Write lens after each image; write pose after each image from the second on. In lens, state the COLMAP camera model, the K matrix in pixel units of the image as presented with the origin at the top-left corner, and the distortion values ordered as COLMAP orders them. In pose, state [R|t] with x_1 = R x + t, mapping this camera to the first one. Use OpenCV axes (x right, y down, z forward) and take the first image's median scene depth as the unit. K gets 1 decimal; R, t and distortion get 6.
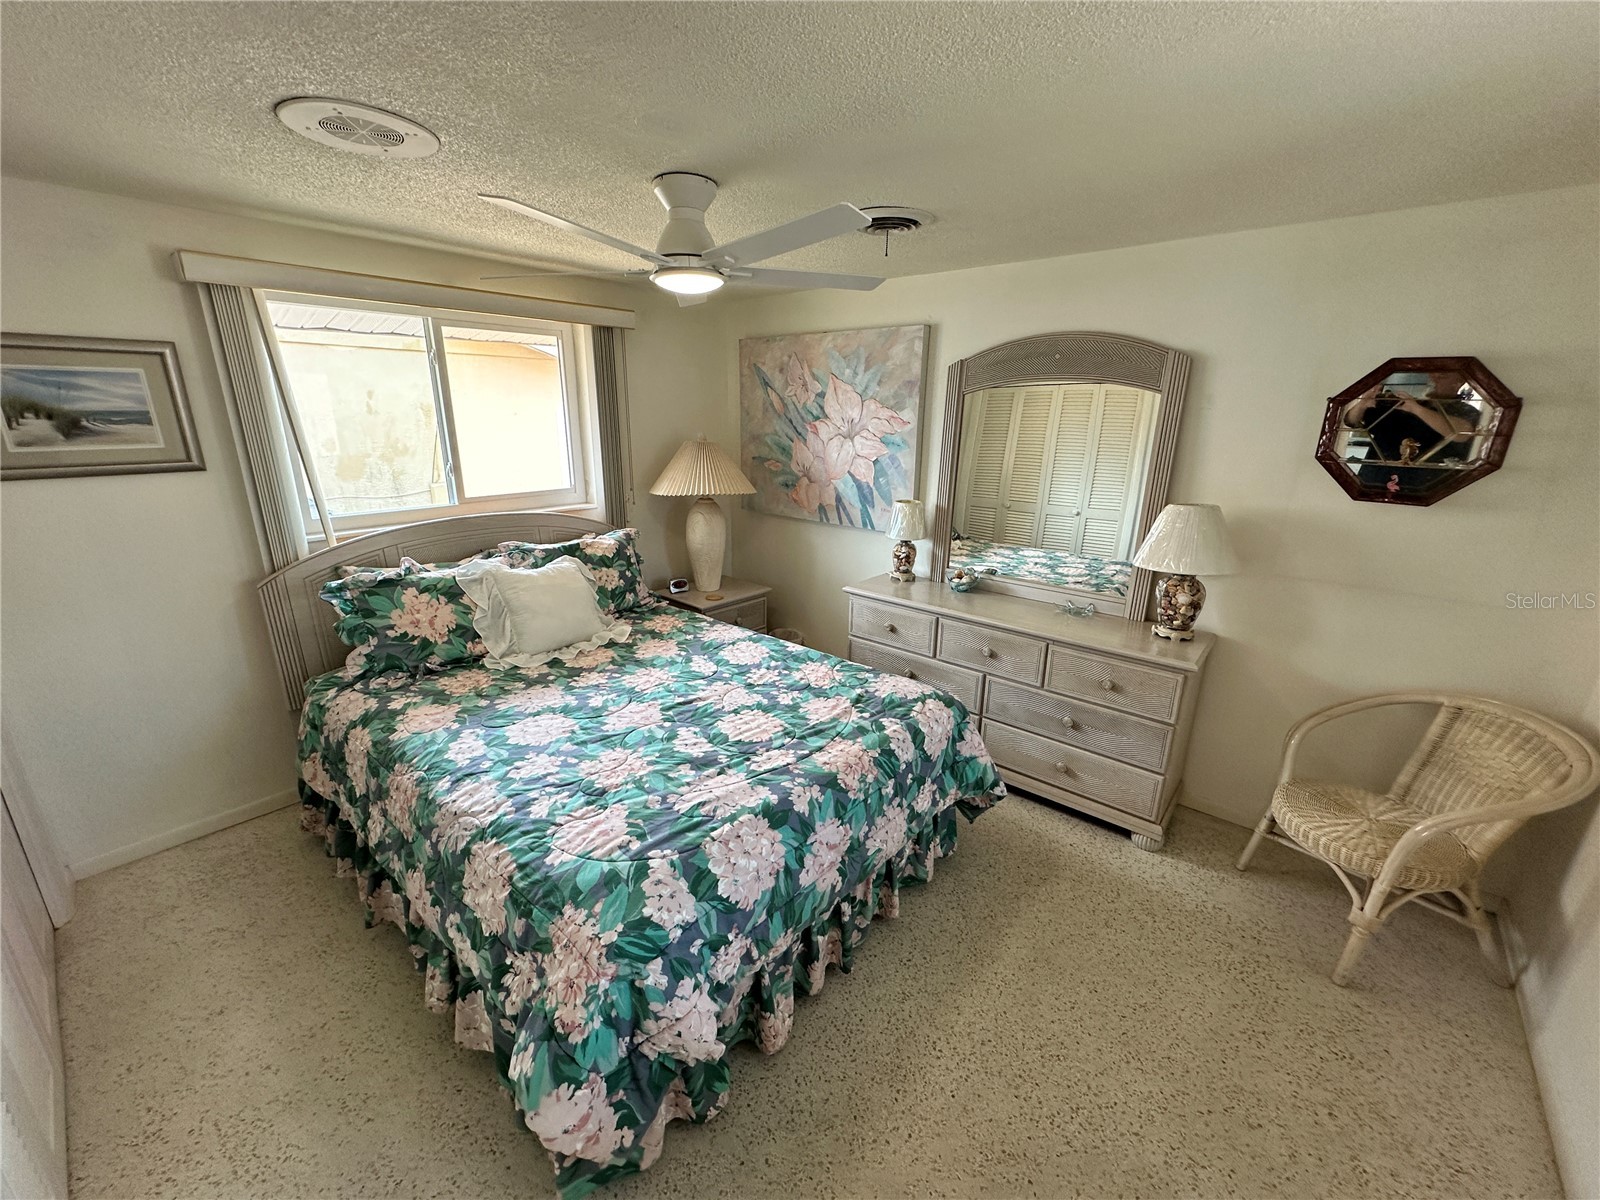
lens RADIAL K [[636.1, 0, 798.6], [0, 636.1, 606.3], [0, 0, 1]] dist [-0.003676, -0.000067]
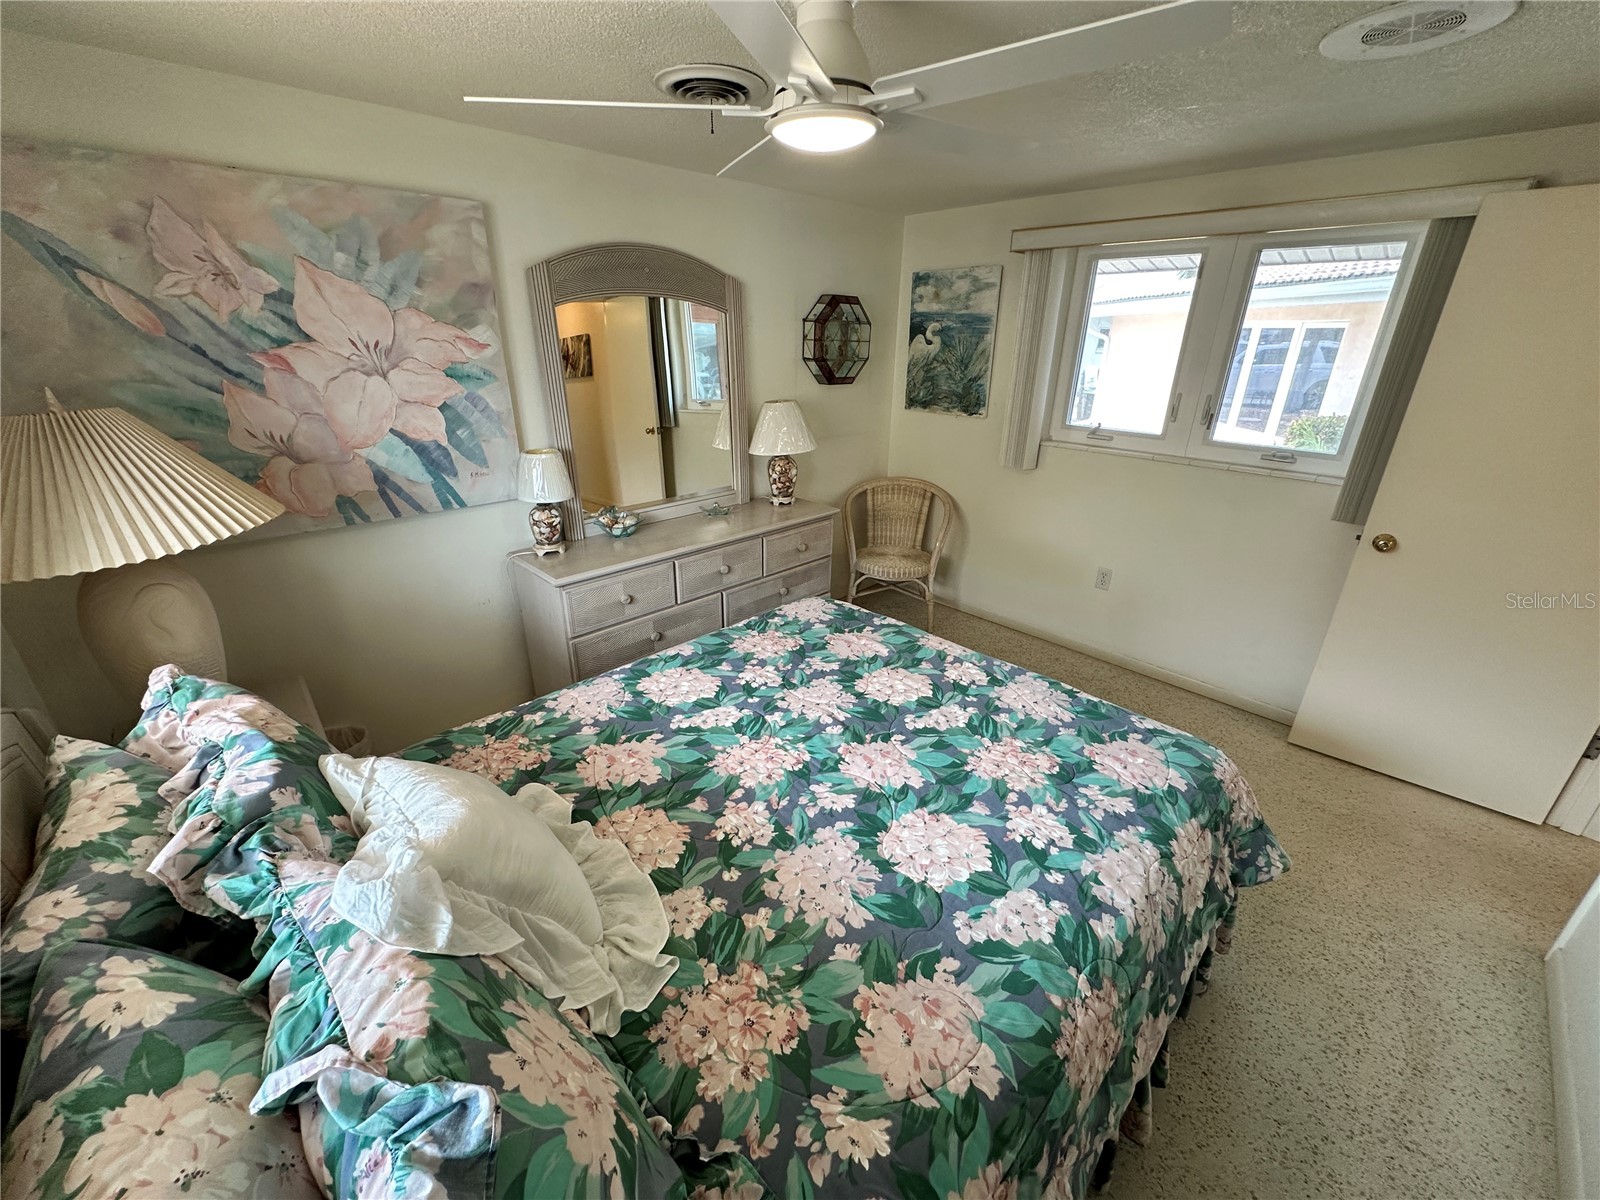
lens RADIAL K [[636.1, 0, 803.9], [0, 636.1, 601.1], [0, 0, 1]] dist [-0.003676, -0.000067]
pose [[0.087135, -0.397428, 0.913487, -0.642324], [0.286066, 0.888337, 0.359199, -0.212280], [-0.954240, 0.230018, 0.191096, 0.666631]]
